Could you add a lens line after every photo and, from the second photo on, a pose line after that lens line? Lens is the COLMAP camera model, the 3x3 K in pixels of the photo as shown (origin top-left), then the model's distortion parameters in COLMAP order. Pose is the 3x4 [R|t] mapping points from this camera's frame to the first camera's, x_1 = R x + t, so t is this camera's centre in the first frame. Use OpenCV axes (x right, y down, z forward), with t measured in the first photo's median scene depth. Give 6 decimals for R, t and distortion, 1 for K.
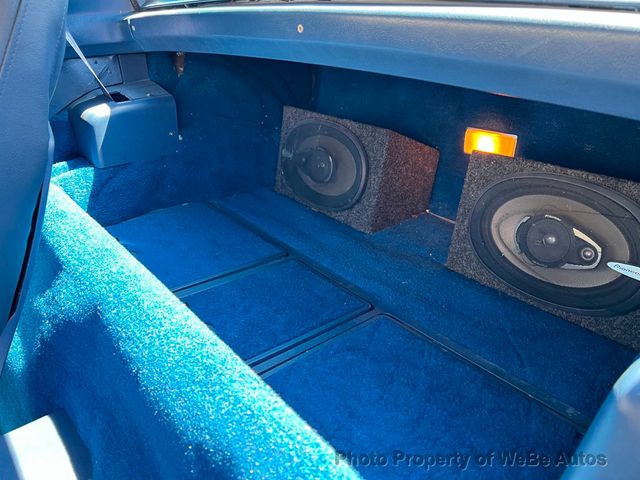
lens RADIAL K [[482.8, 0, 323.9], [0, 482.8, 241.2], [0, 0, 1]] dist [0.040294, -0.068556]
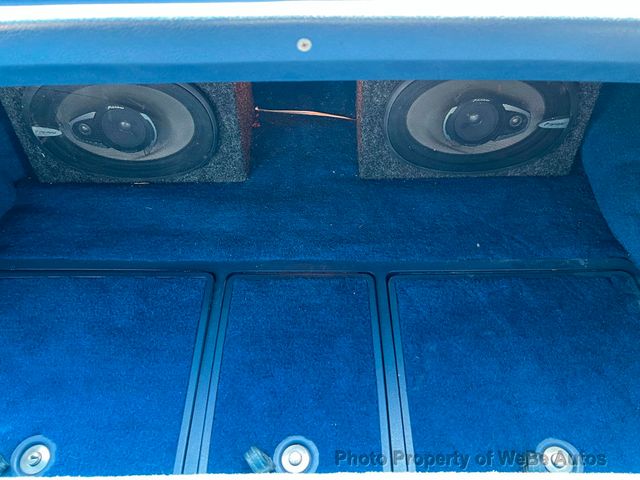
lens RADIAL K [[482.8, 0, 323.9], [0, 482.8, 241.2], [0, 0, 1]] dist [0.040294, -0.068556]
pose [[0.636353, -0.617885, 0.461815, -0.309701], [0.337970, 0.761475, 0.553112, -0.409274], [-0.693420, -0.195895, 0.693393, 0.401684]]
